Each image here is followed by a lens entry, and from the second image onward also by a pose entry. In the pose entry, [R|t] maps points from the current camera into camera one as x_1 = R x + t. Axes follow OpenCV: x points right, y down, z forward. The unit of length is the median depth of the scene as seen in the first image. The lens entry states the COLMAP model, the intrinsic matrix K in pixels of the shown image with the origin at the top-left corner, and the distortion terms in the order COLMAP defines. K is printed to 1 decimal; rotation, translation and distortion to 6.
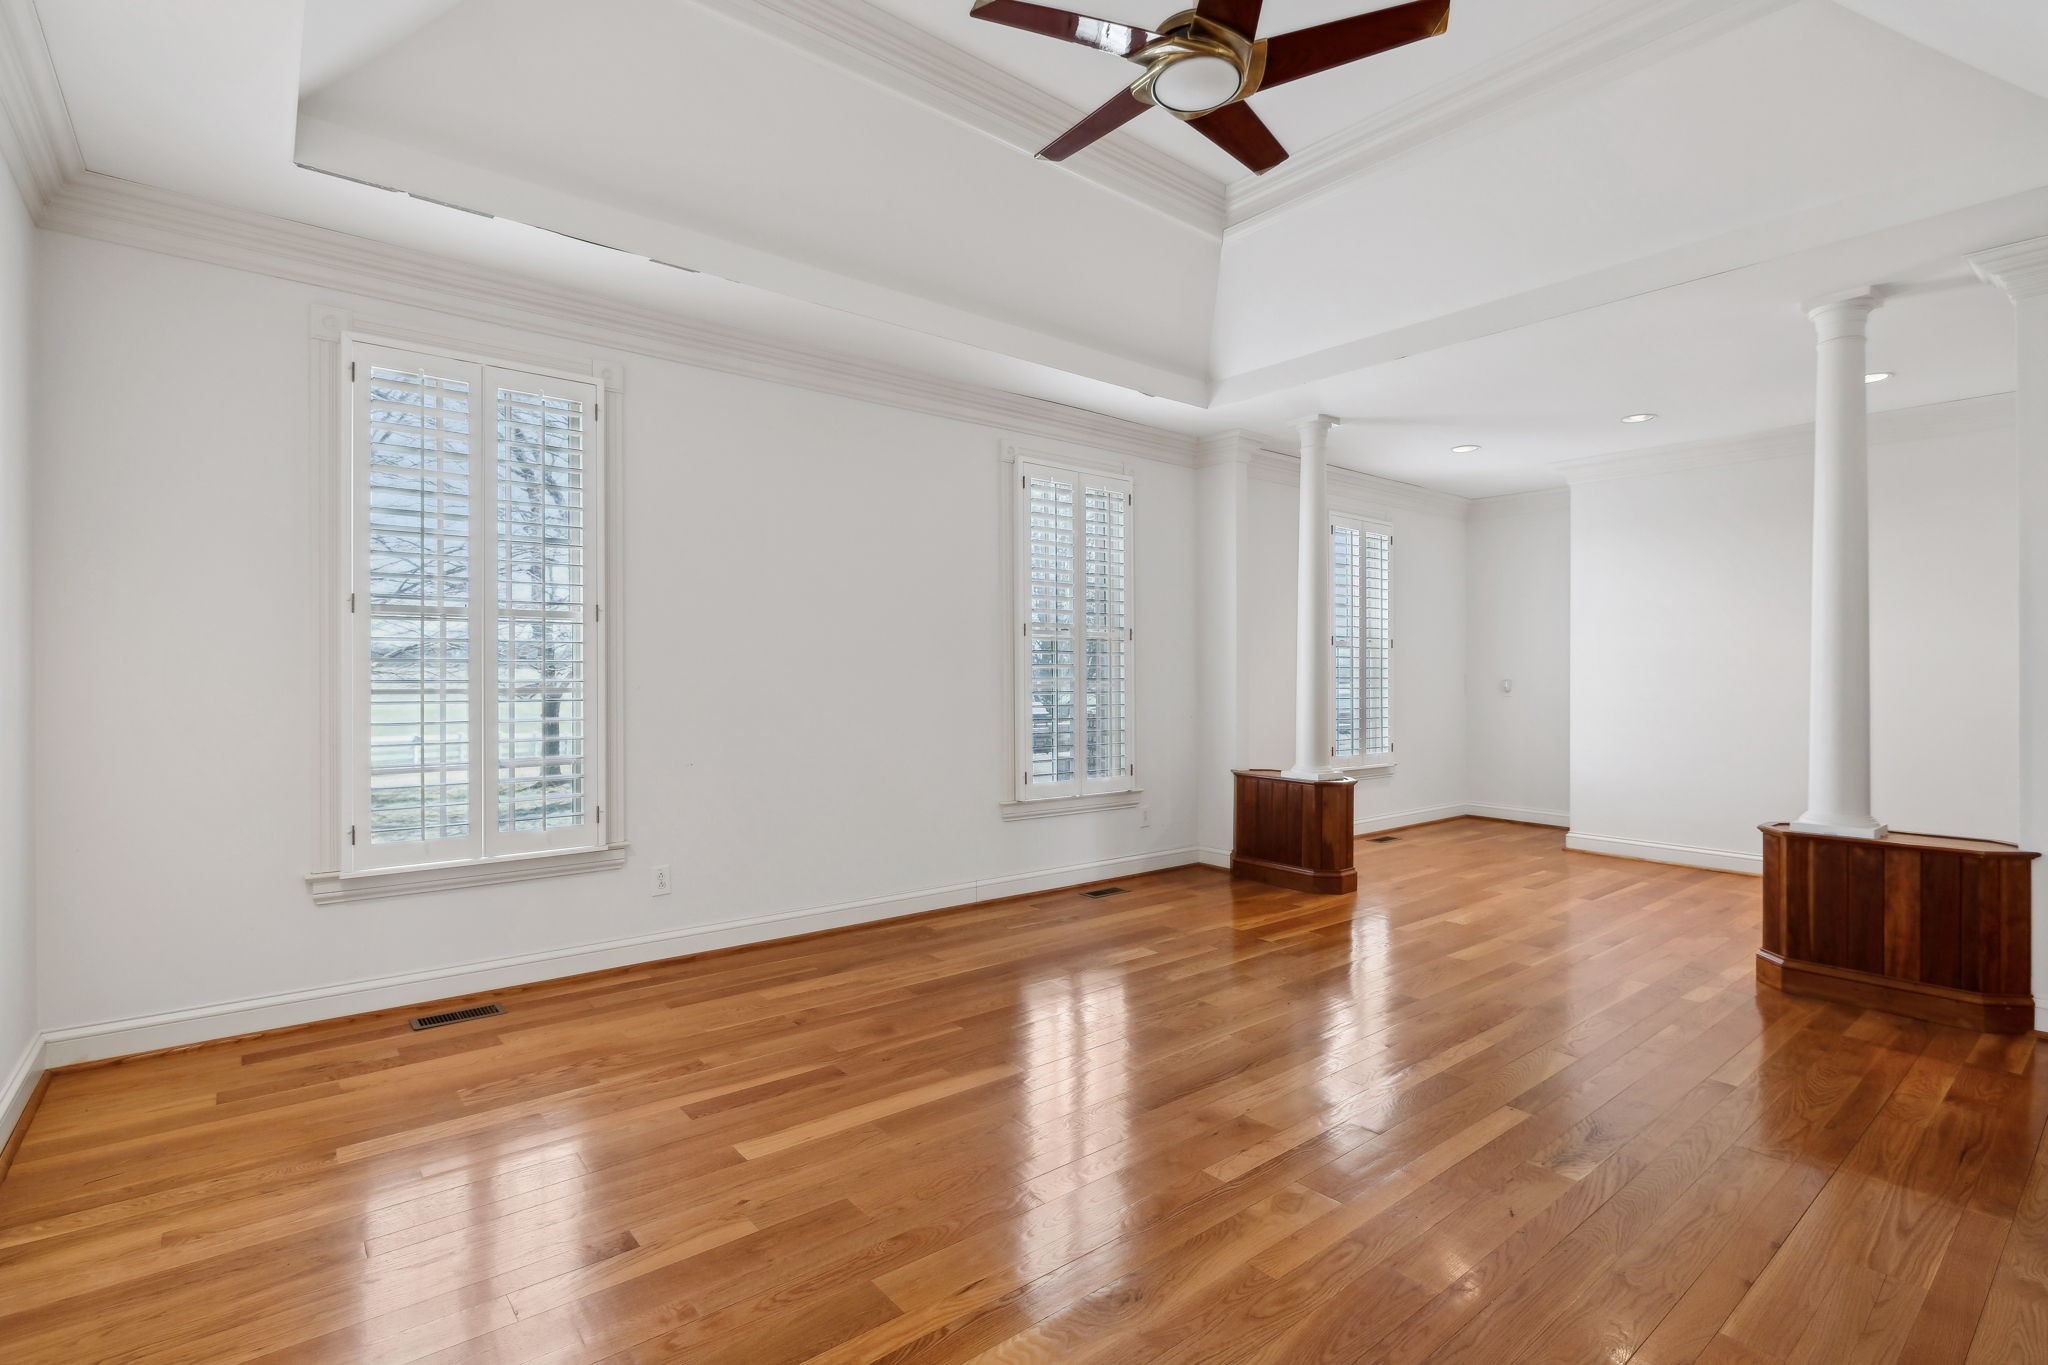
lens RADIAL K [[966.9, 0, 1024.0], [0, 966.9, 682.5], [0, 0, 1]] dist [-0.002791, -0.000395]
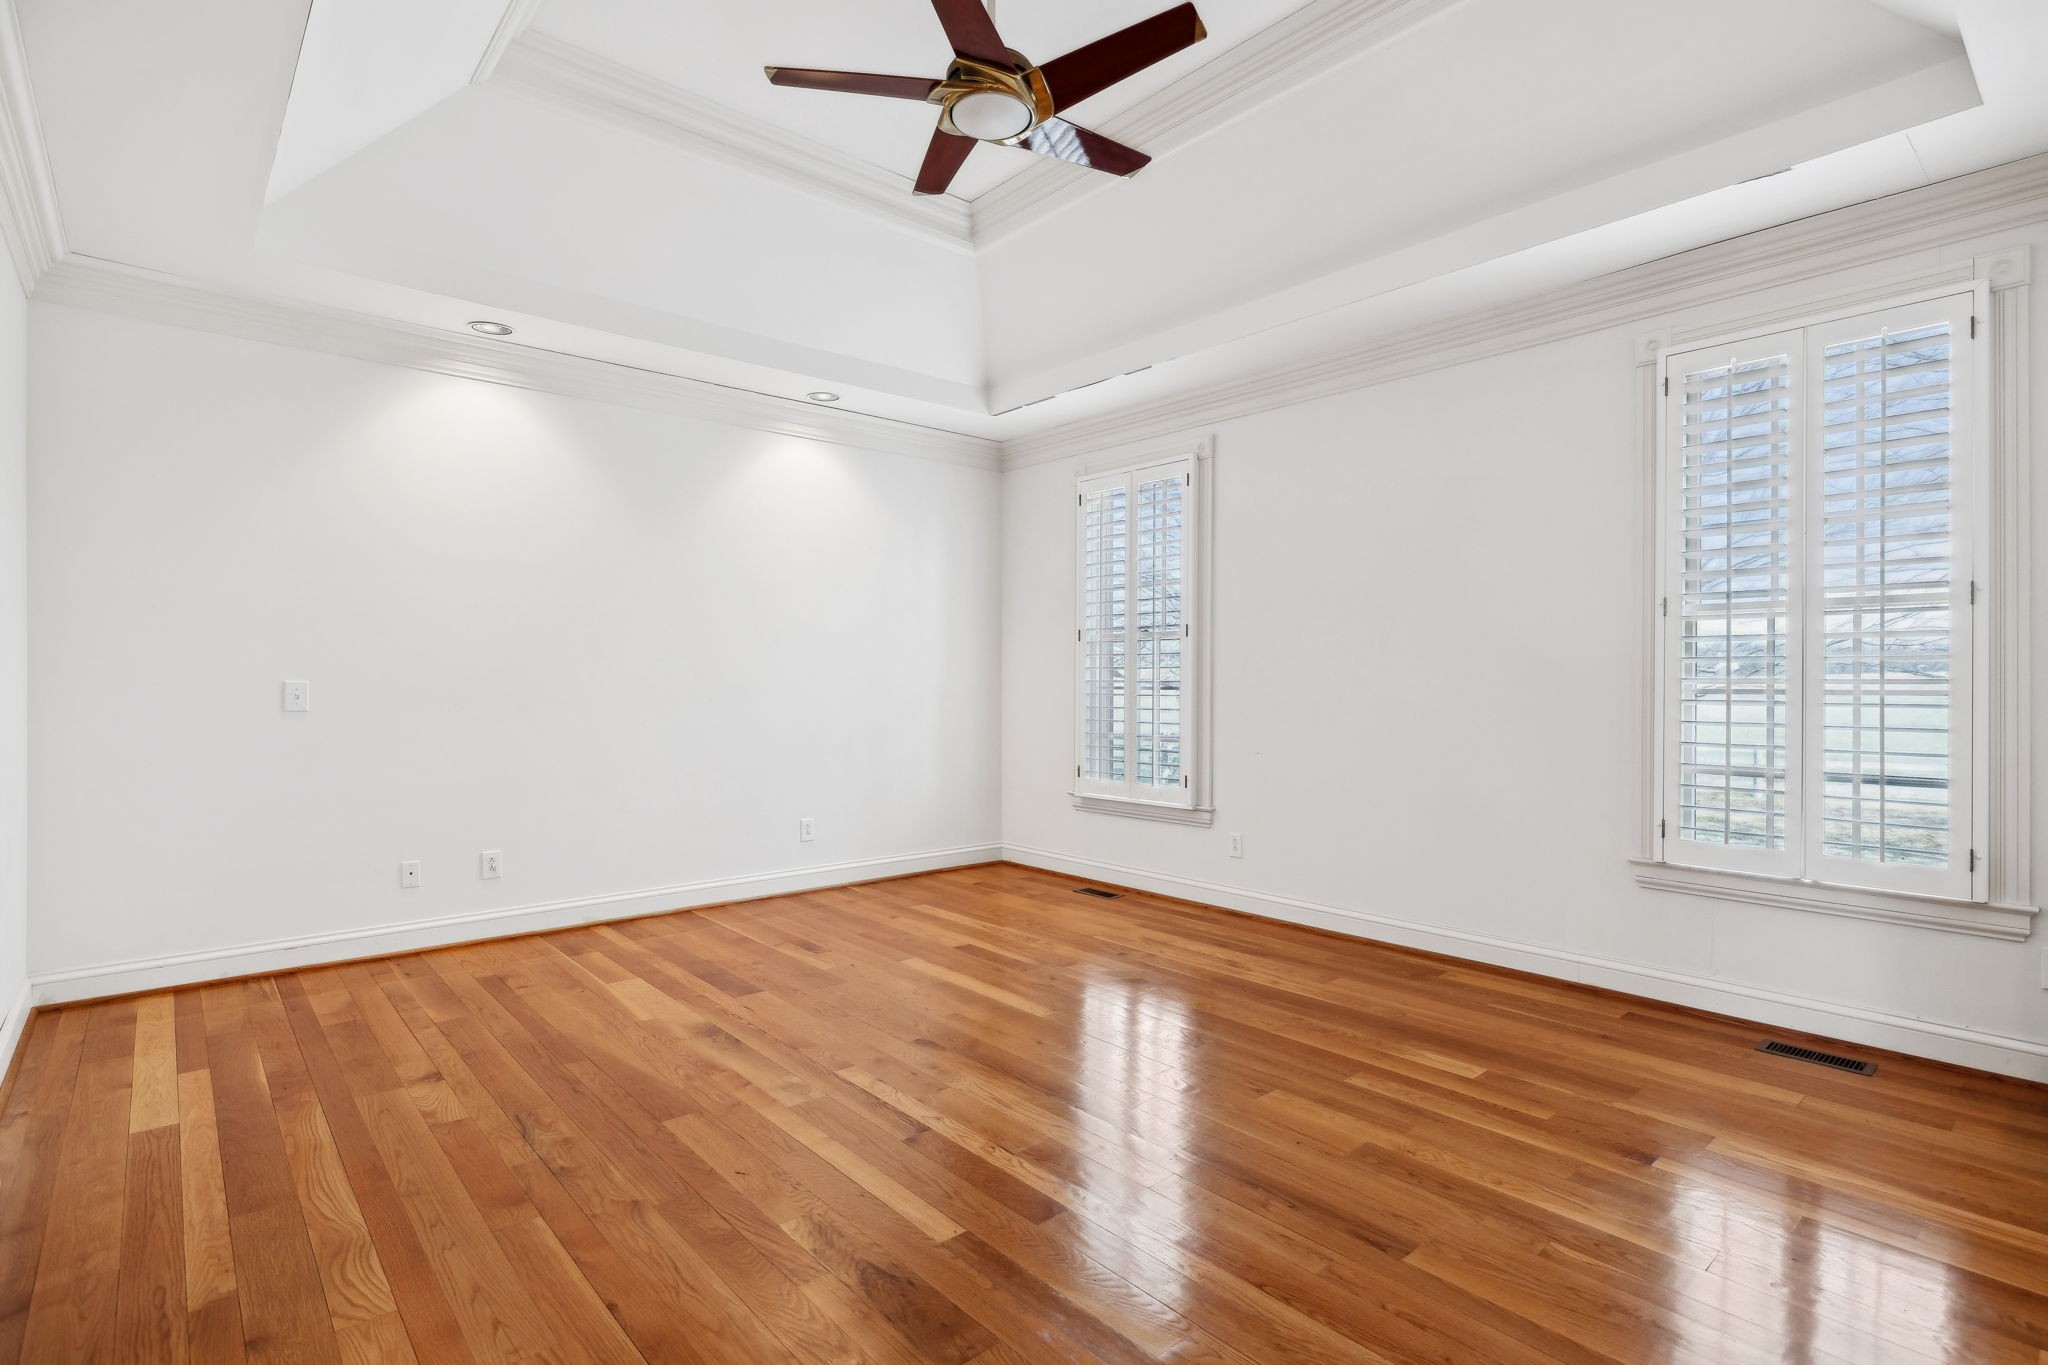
lens RADIAL K [[1002.6, 0, 1019.4], [0, 1002.6, 692.0], [0, 0, 1]] dist [-0.019720, -0.000290]
pose [[0.020372, 0.013930, -0.999695, 0.868319], [-0.002721, 0.999900, 0.013878, -0.005187], [0.999789, 0.002438, 0.020408, 0.690215]]
